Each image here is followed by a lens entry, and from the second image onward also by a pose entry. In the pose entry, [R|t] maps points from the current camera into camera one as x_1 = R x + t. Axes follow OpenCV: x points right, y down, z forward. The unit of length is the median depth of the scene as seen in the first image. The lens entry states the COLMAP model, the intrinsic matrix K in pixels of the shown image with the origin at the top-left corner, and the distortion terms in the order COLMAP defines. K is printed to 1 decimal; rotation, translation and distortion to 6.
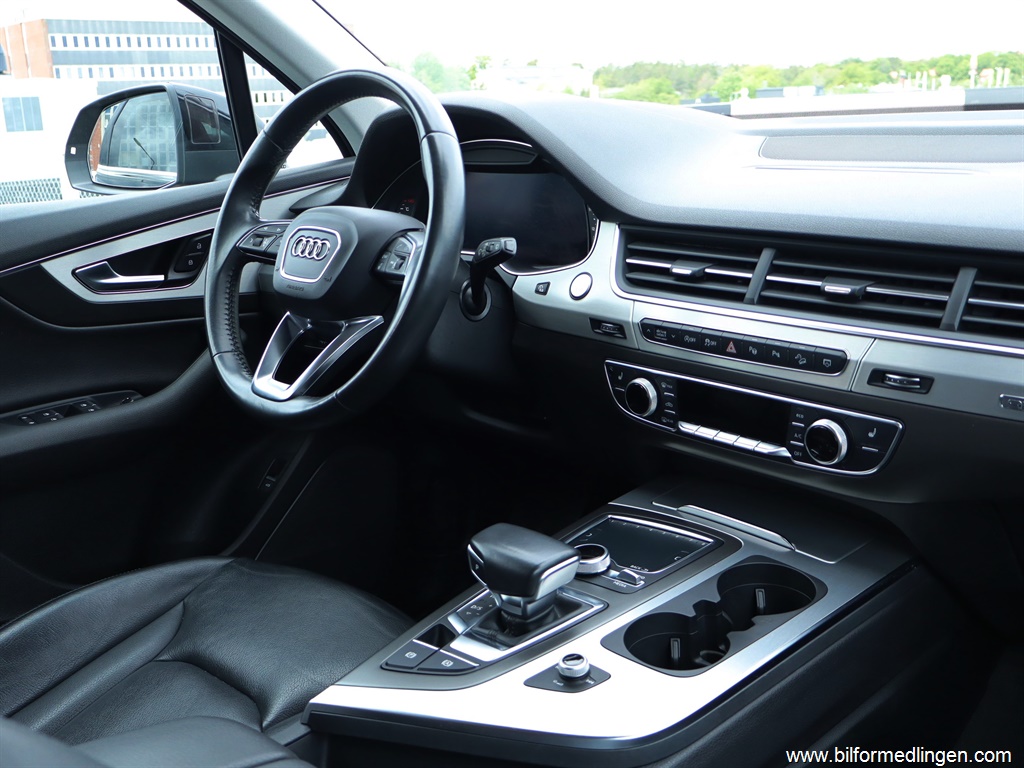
lens RADIAL K [[1069.3, 0, 512.0], [0, 1069.3, 384.0], [0, 0, 1]] dist [-0.006532, -0.003354]
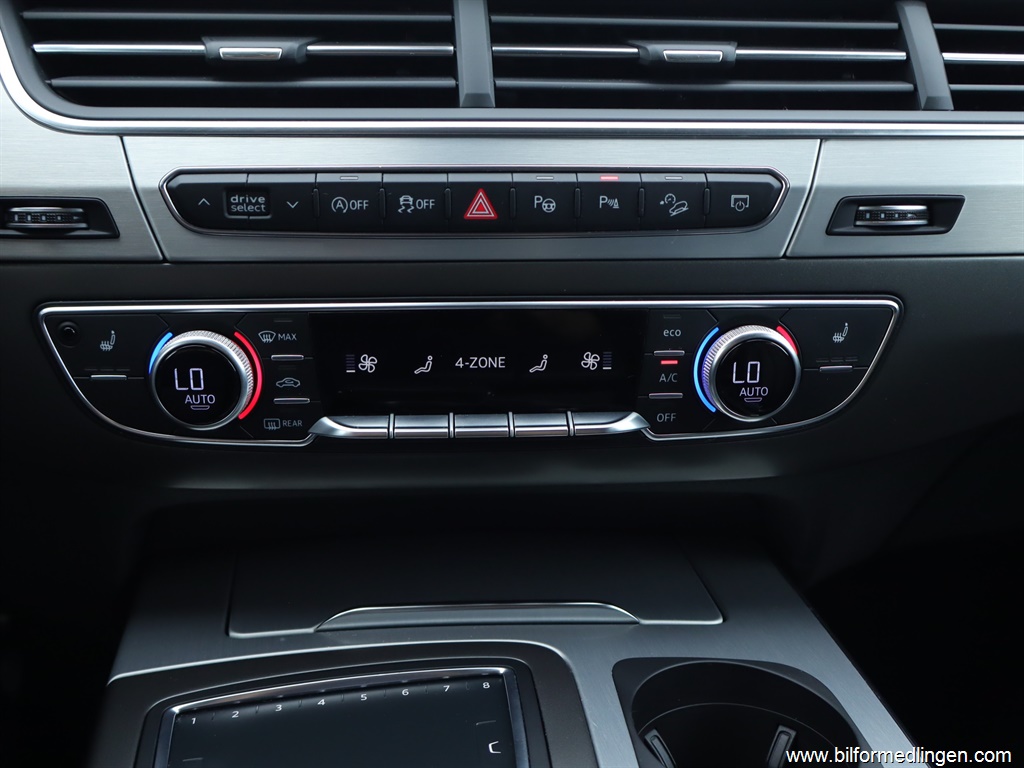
lens RADIAL K [[969.5, 0, 512.0], [0, 969.5, 384.0], [0, 0, 1]] dist [0.006727, -0.009371]
pose [[0.589498, -0.155769, 0.792608, -0.098965], [0.176471, 0.982363, 0.061812, 0.012915], [-0.788258, 0.103434, 0.606590, 0.766521]]
